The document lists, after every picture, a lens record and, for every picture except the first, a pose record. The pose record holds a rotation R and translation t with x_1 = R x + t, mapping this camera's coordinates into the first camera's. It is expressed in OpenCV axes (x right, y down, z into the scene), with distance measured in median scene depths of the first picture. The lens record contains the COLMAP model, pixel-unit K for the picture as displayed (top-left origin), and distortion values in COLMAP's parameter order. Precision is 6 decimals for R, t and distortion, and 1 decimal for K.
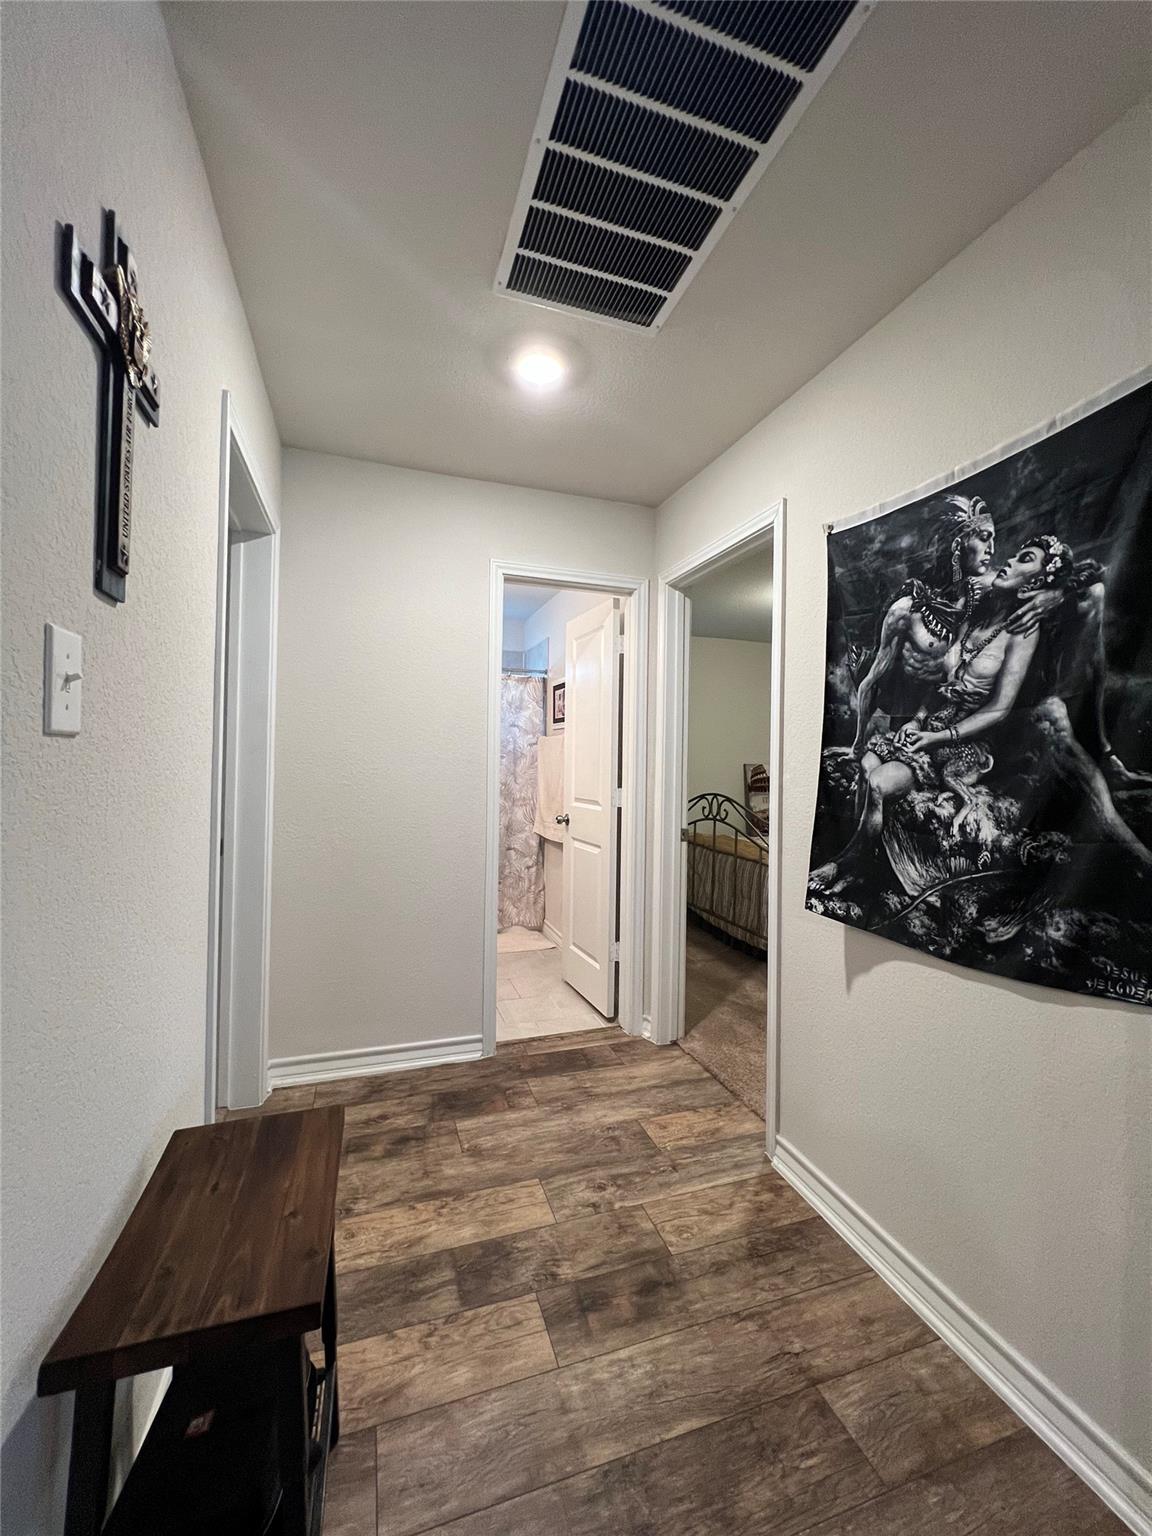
lens RADIAL K [[613.0, 0, 573.4], [0, 613.0, 761.3], [0, 0, 1]] dist [-0.000013, 0.000296]
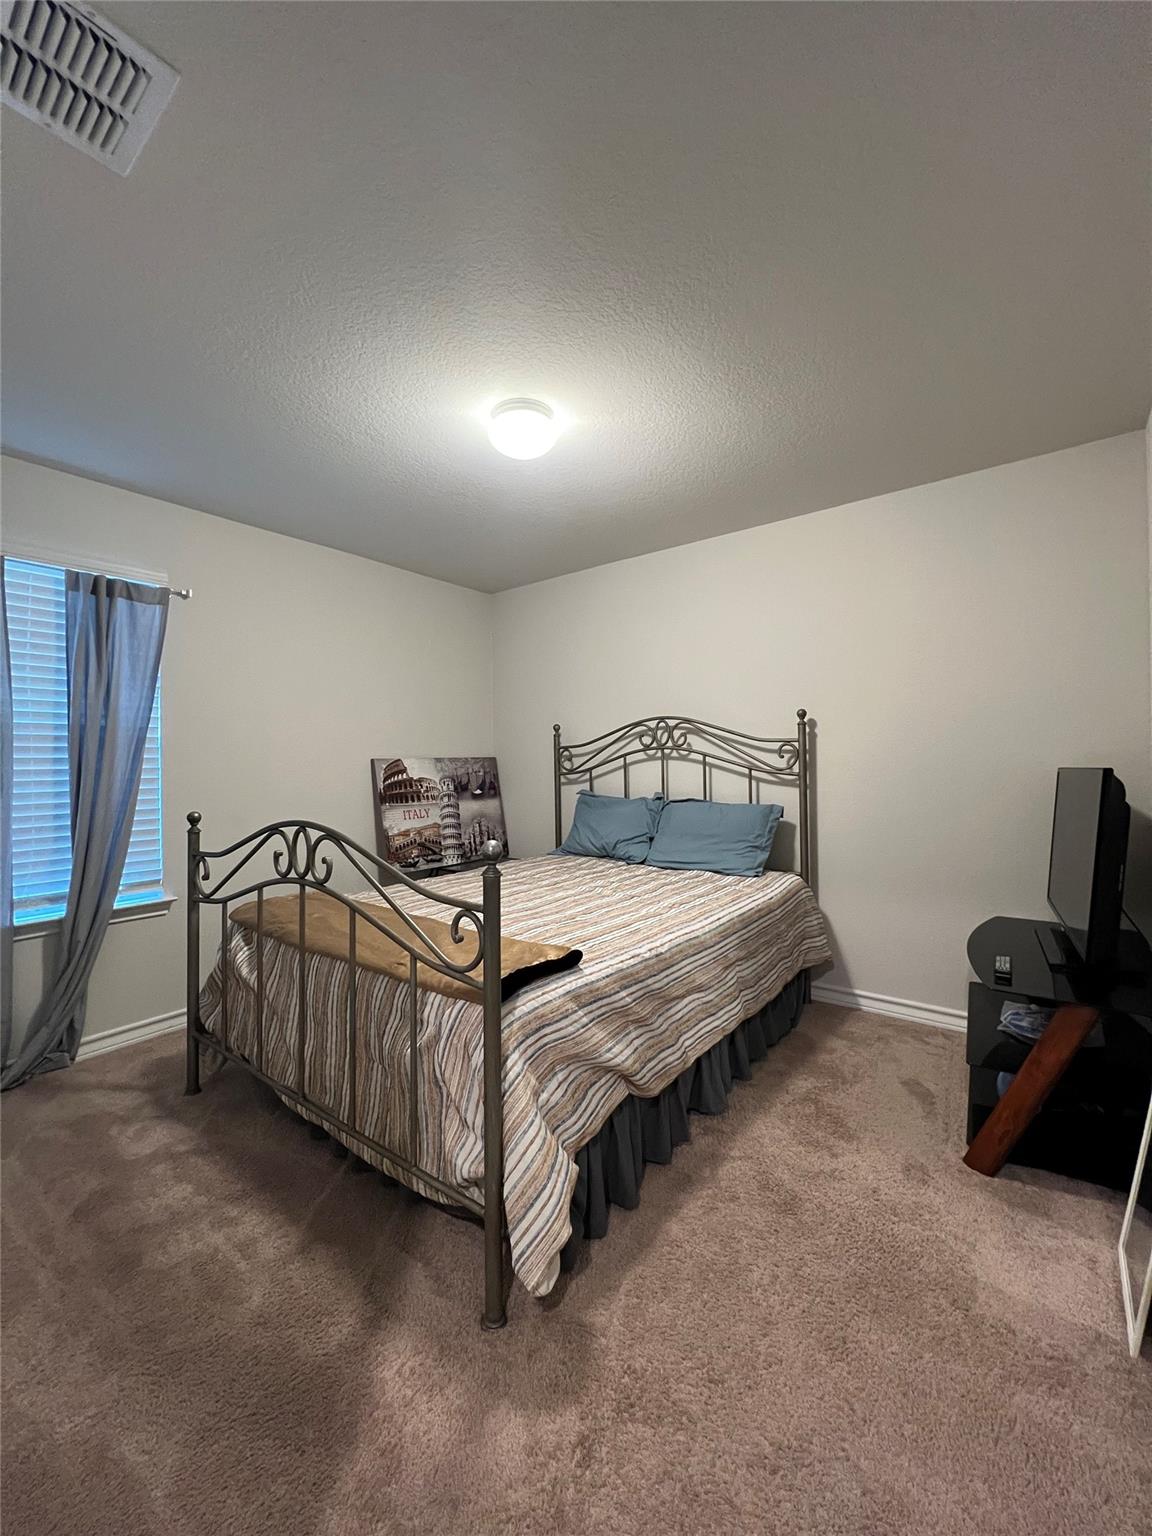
lens RADIAL K [[613.0, 0, 572.9], [0, 613.0, 762.2], [0, 0, 1]] dist [-0.000013, 0.000296]
pose [[0.835295, -0.018481, 0.549491, 0.153289], [0.017651, 0.999821, 0.006795, 0.010348], [-0.549519, 0.004024, 0.835472, 0.528701]]
